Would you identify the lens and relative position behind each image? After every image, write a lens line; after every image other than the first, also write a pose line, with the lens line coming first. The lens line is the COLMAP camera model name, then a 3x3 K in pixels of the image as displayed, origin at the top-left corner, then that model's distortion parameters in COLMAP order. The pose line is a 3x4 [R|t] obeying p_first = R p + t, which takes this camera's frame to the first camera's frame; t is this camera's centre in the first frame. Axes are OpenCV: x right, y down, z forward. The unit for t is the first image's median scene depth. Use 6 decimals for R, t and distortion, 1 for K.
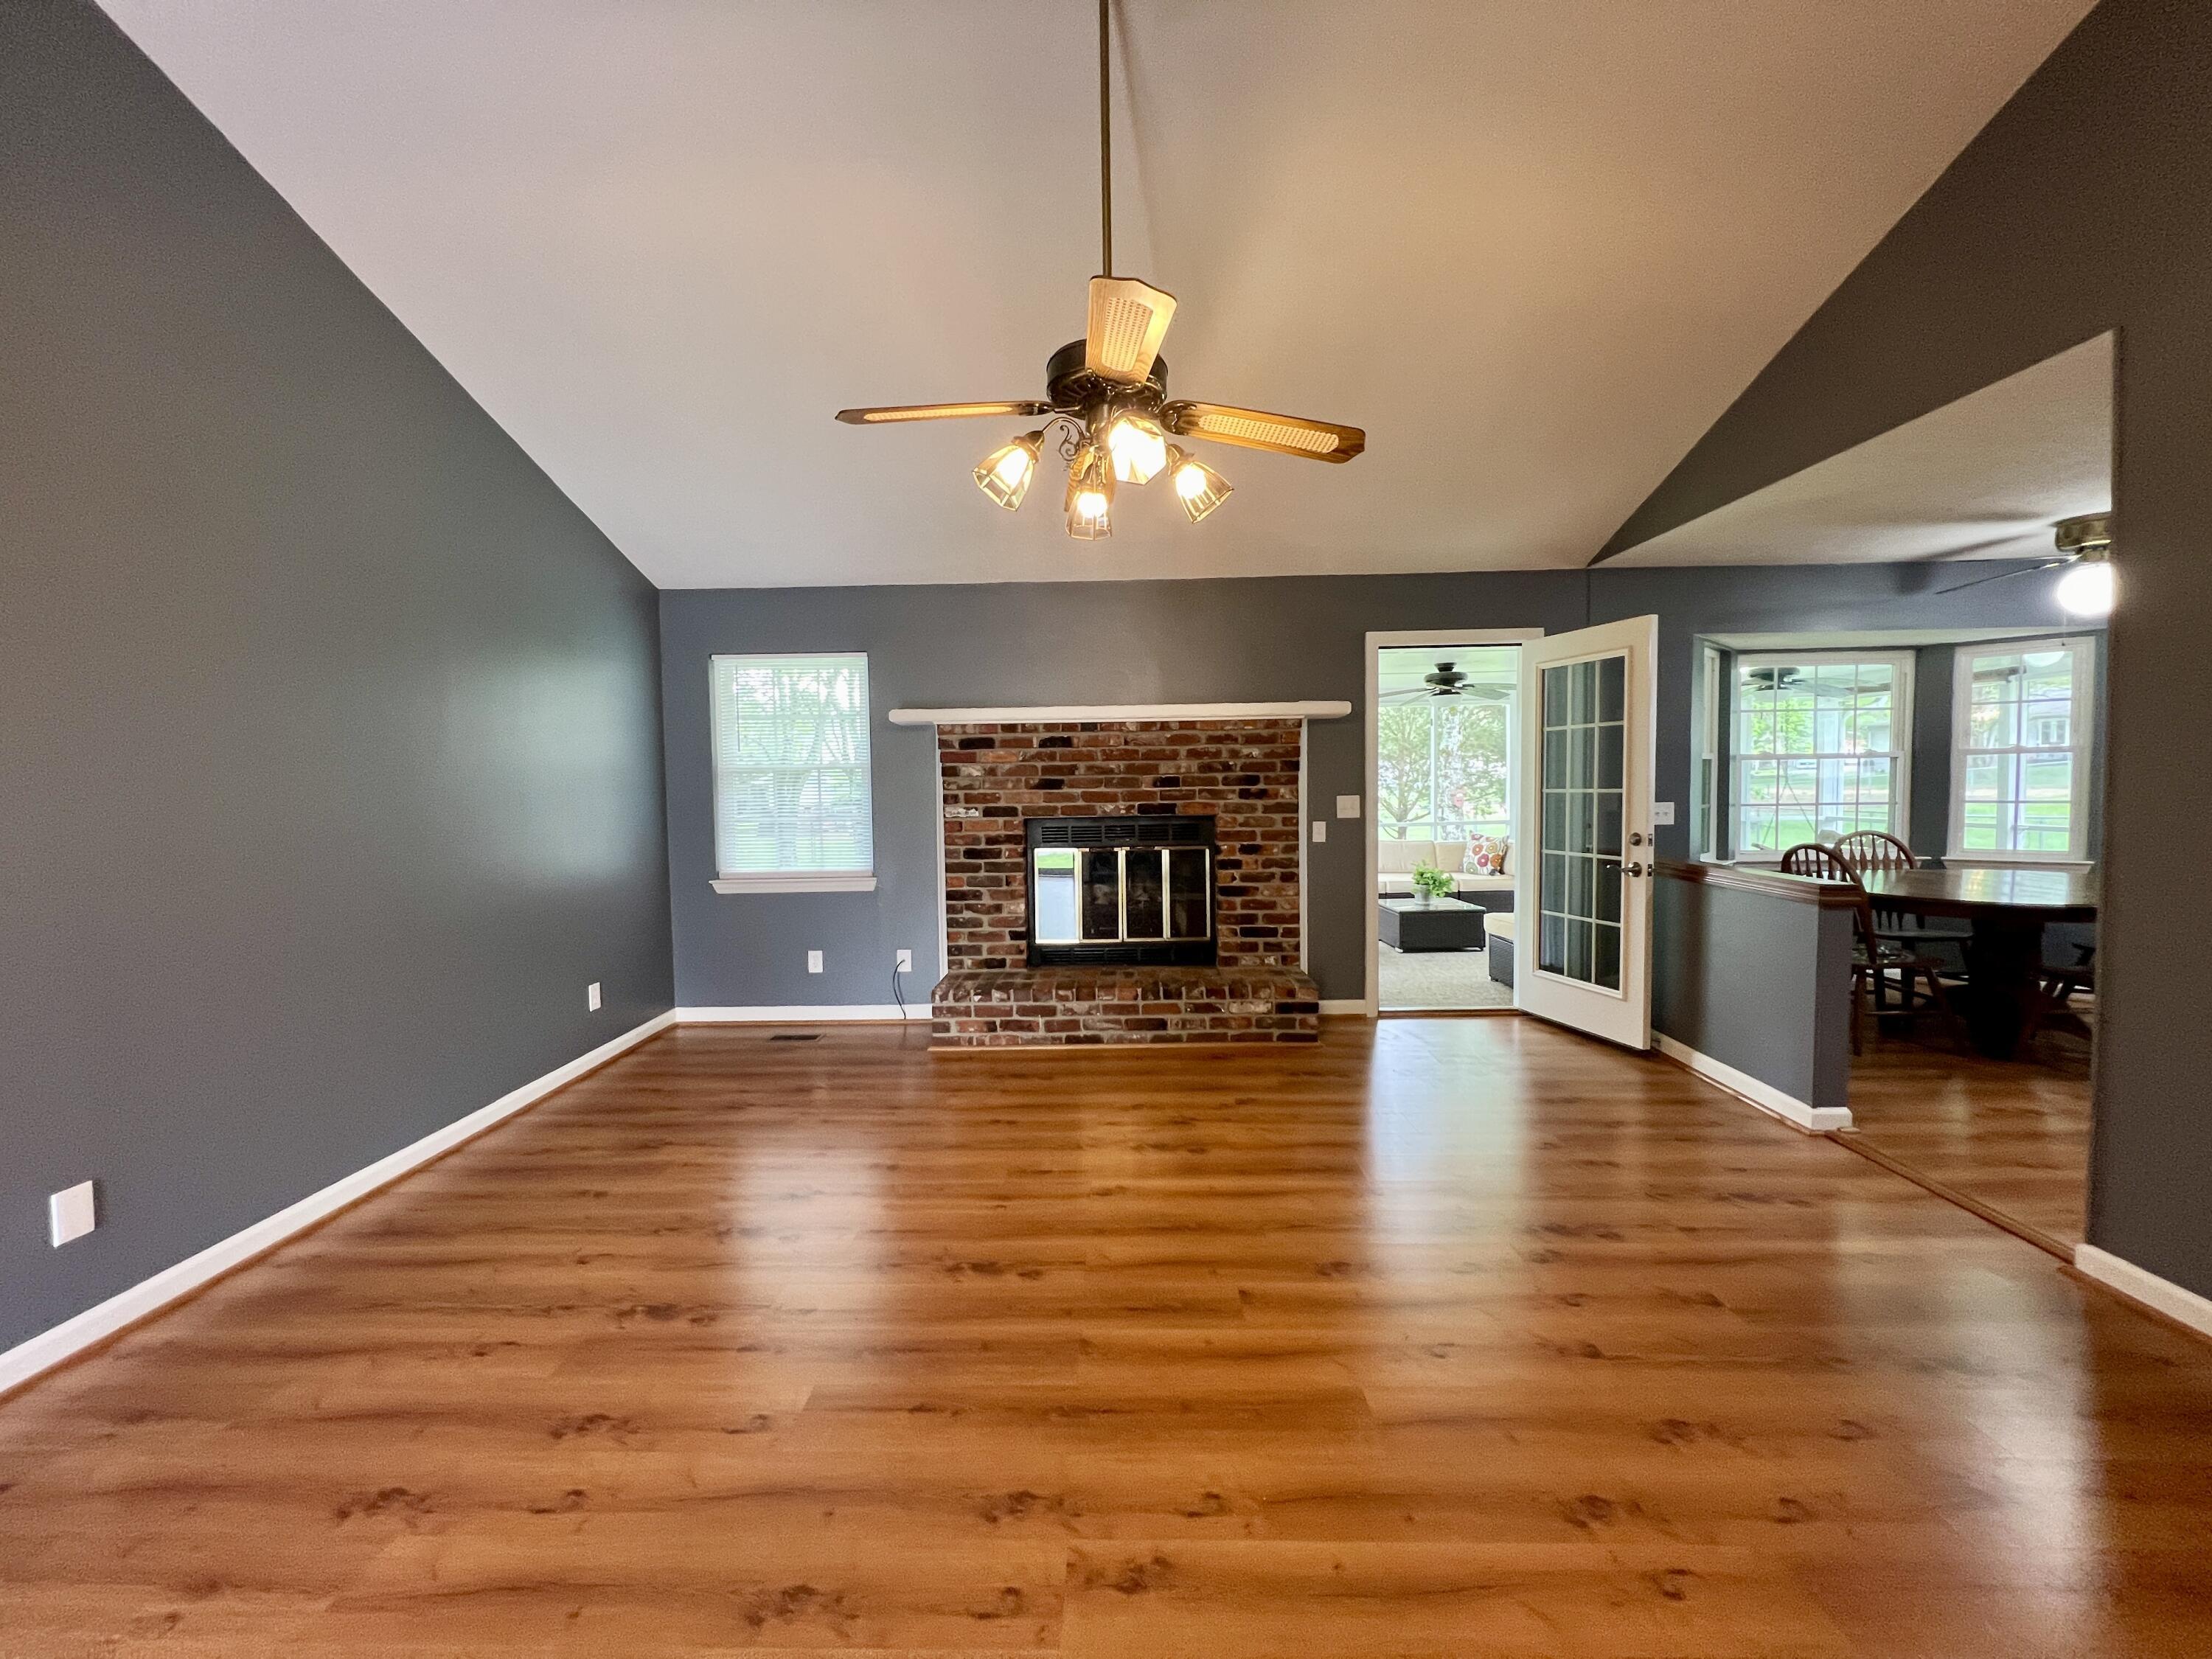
lens RADIAL K [[883.7, 0, 1102.2], [0, 883.7, 828.0], [0, 0, 1]] dist [-0.000719, 0.000425]
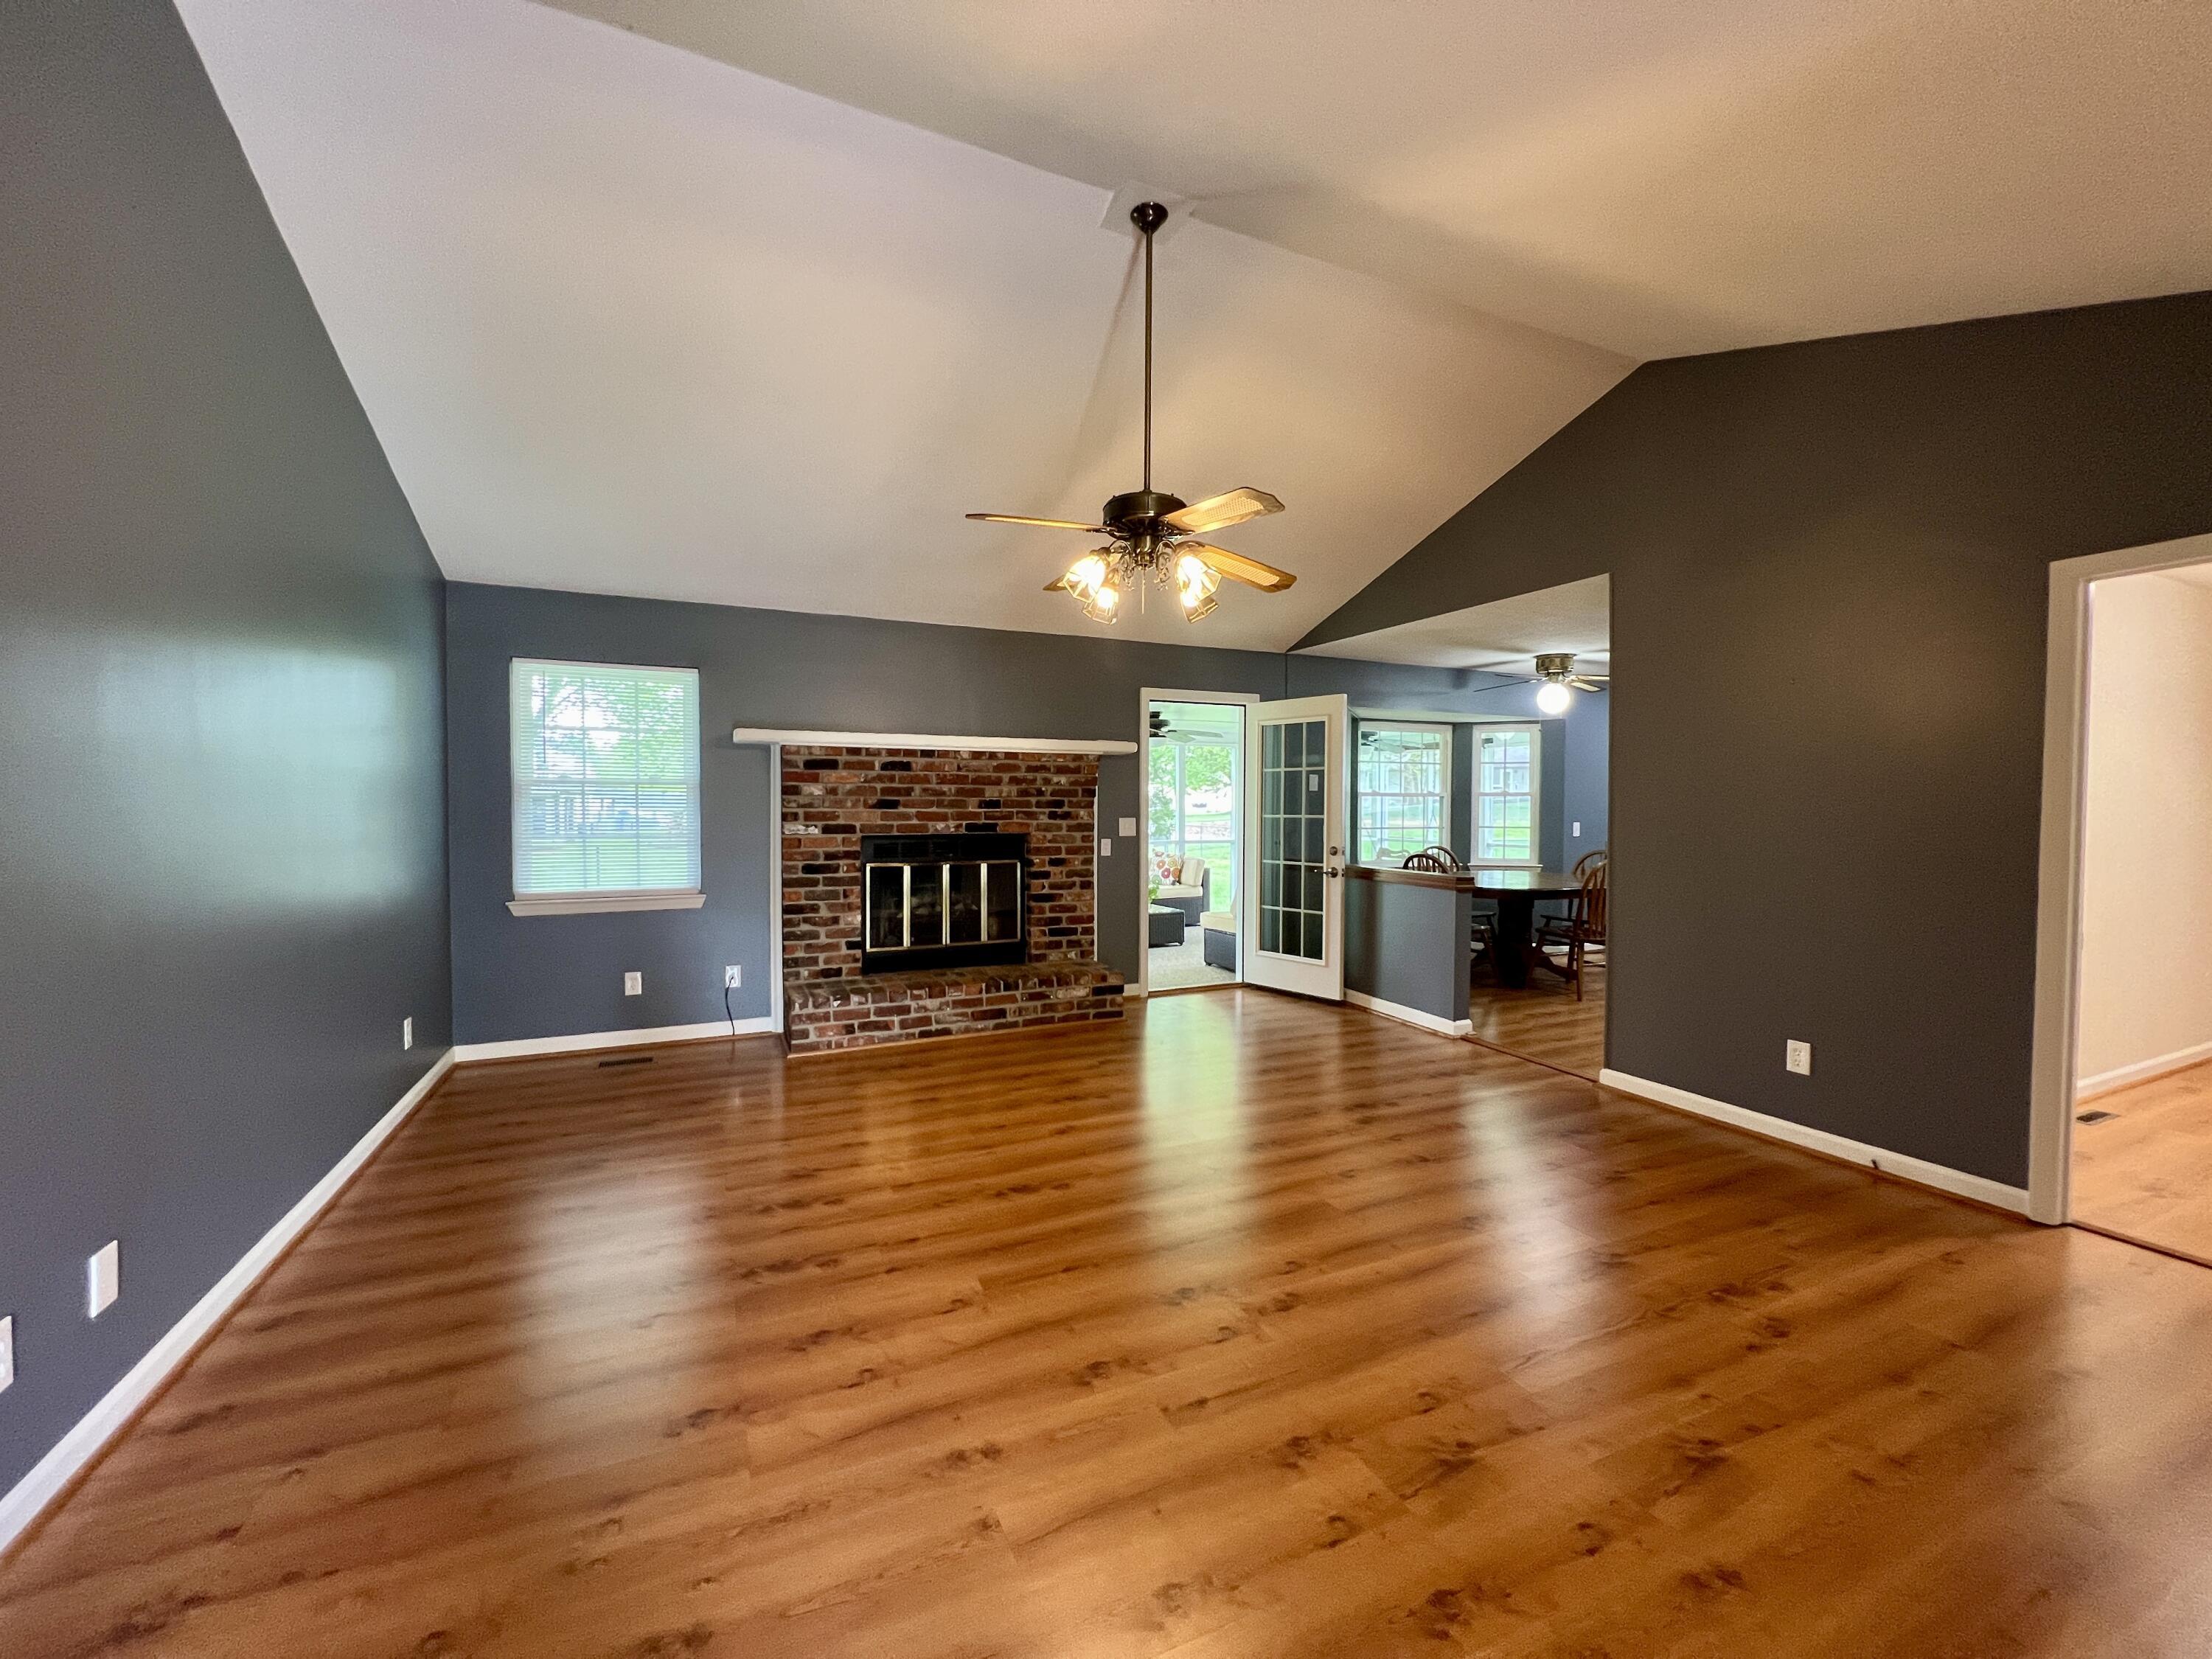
lens RADIAL K [[883.7, 0, 1098.0], [0, 883.7, 825.7], [0, 0, 1]] dist [-0.000719, 0.000425]
pose [[0.902383, 0.007905, 0.430863, -0.298646], [0.004867, 0.999581, -0.028531, 0.009690], [-0.430908, 0.027843, 0.901966, -0.097697]]
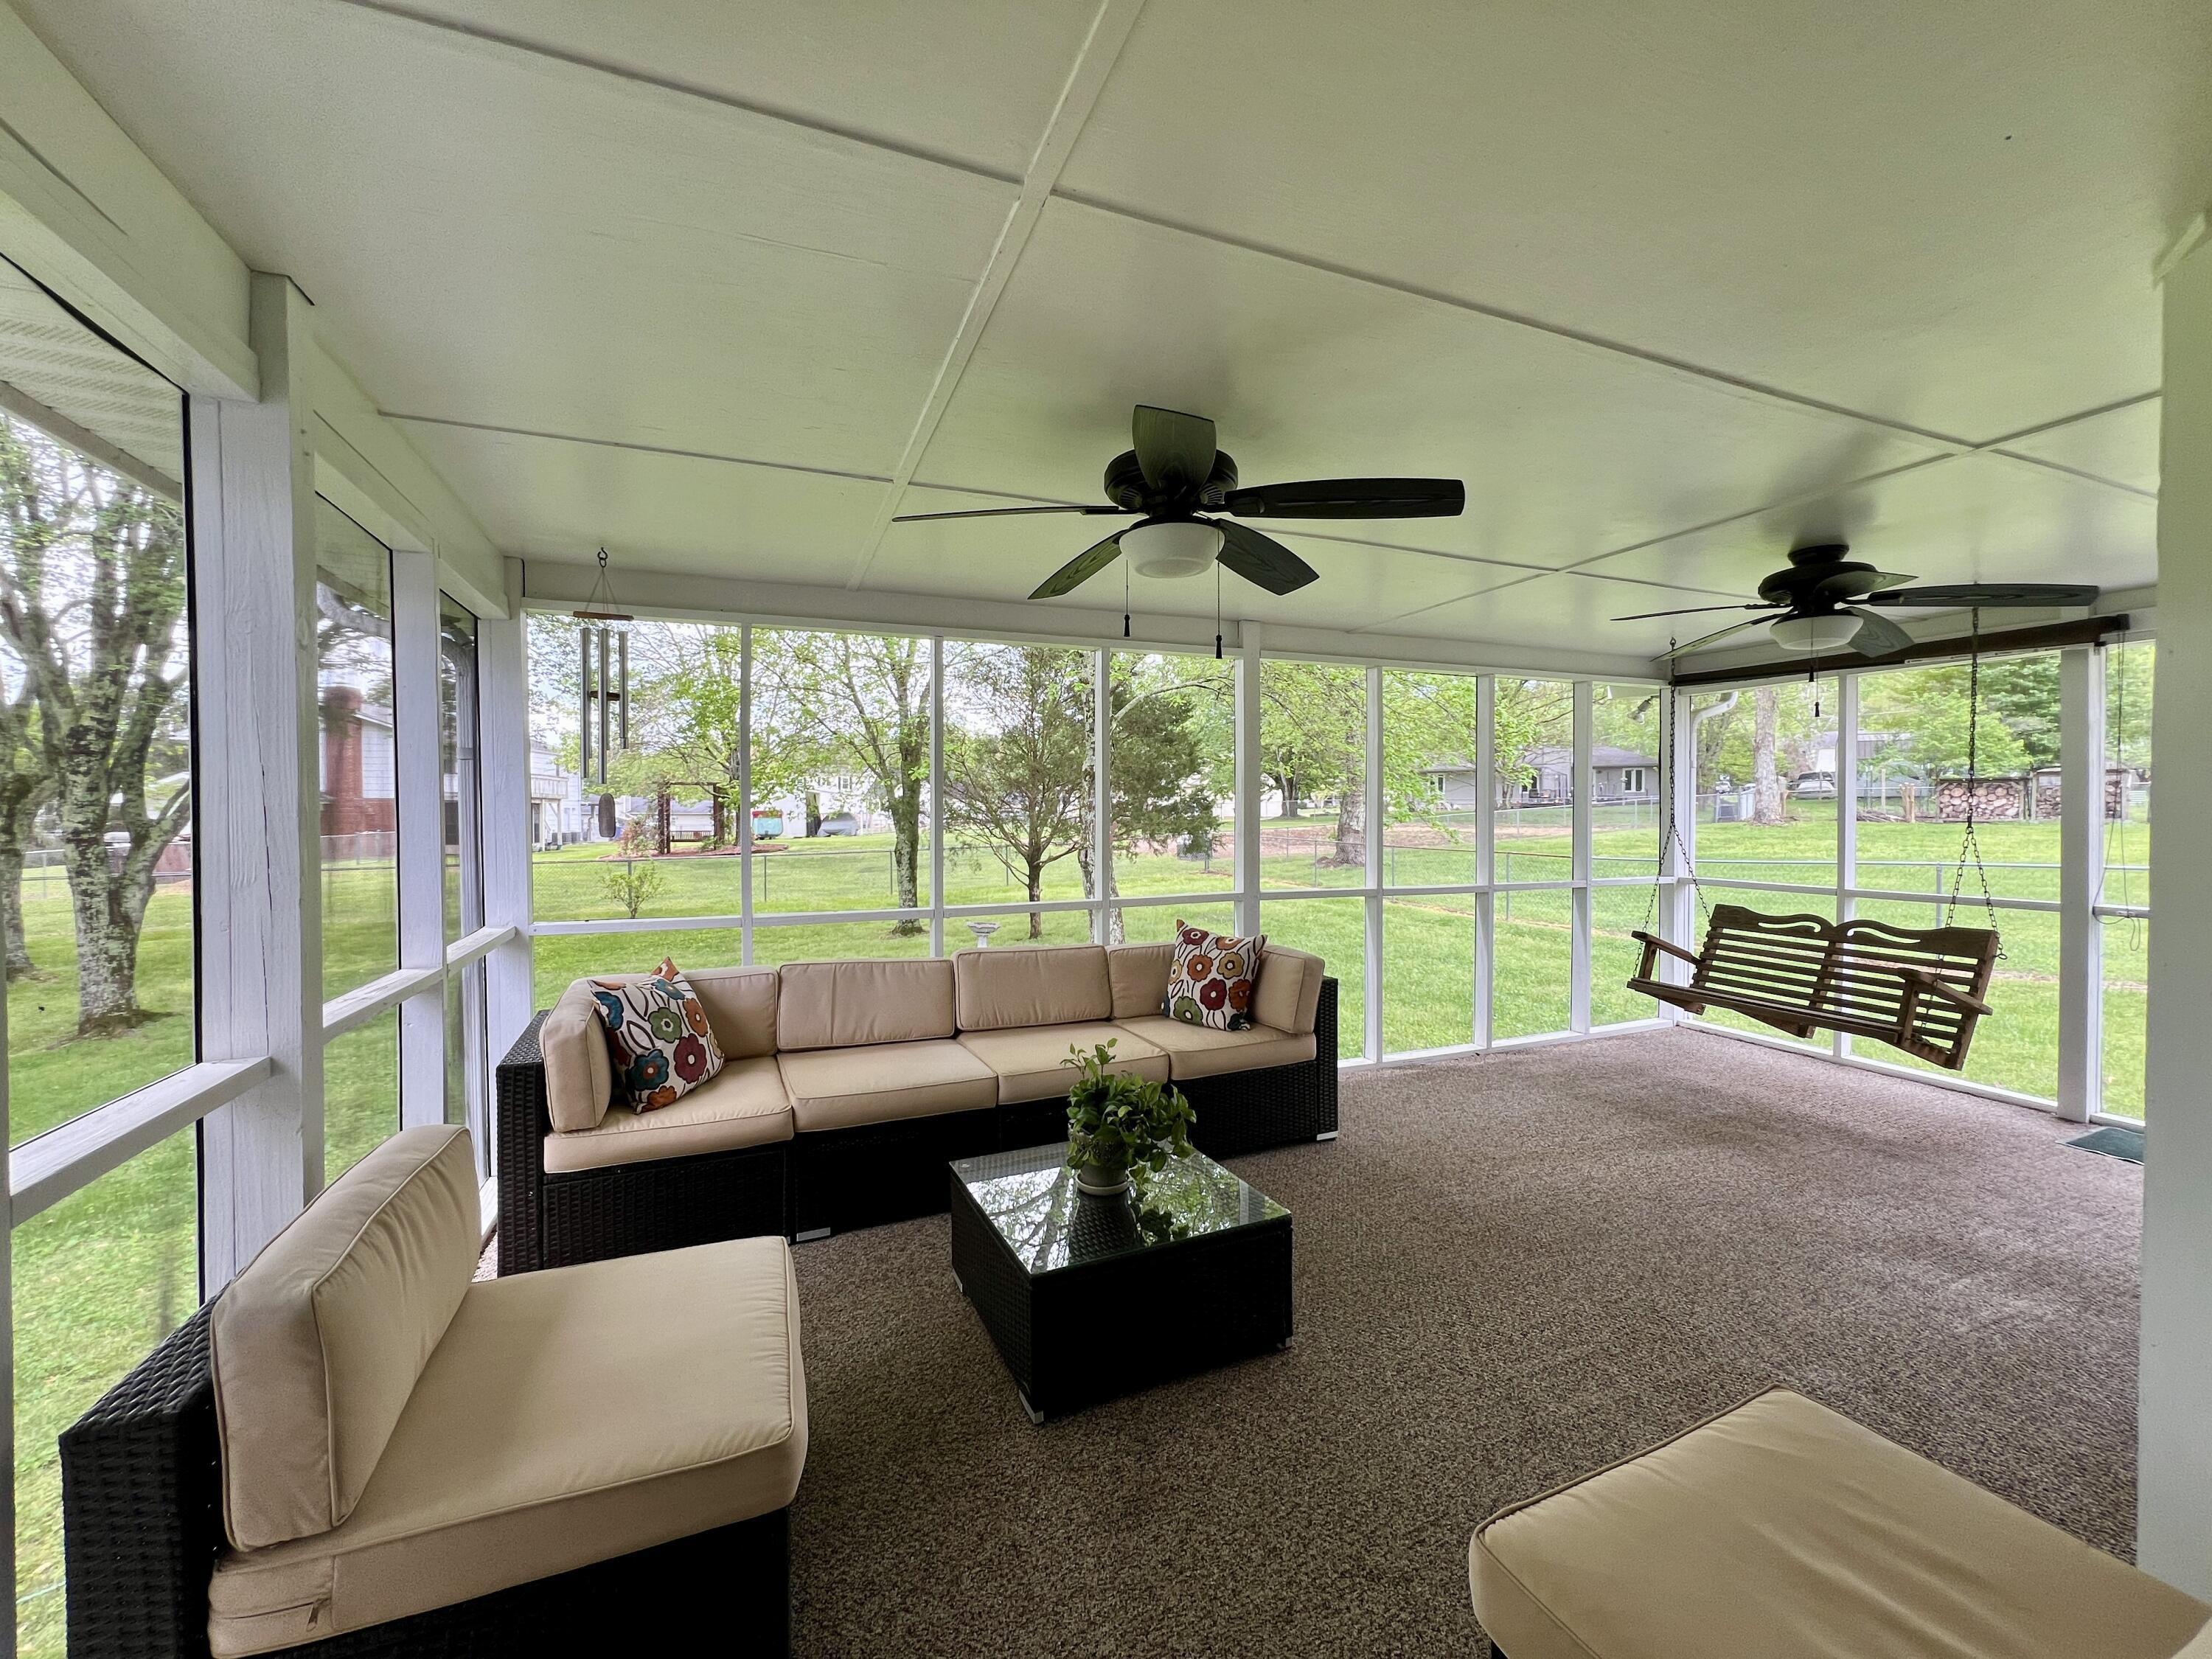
lens RADIAL K [[883.7, 0, 1105.5], [0, 883.7, 825.2], [0, 0, 1]] dist [-0.000719, 0.000425]
pose [[0.917640, 0.006543, 0.397358, 0.355281], [0.008556, 0.999307, -0.036213, -0.051262], [-0.397320, 0.036630, 0.916949, 1.047066]]
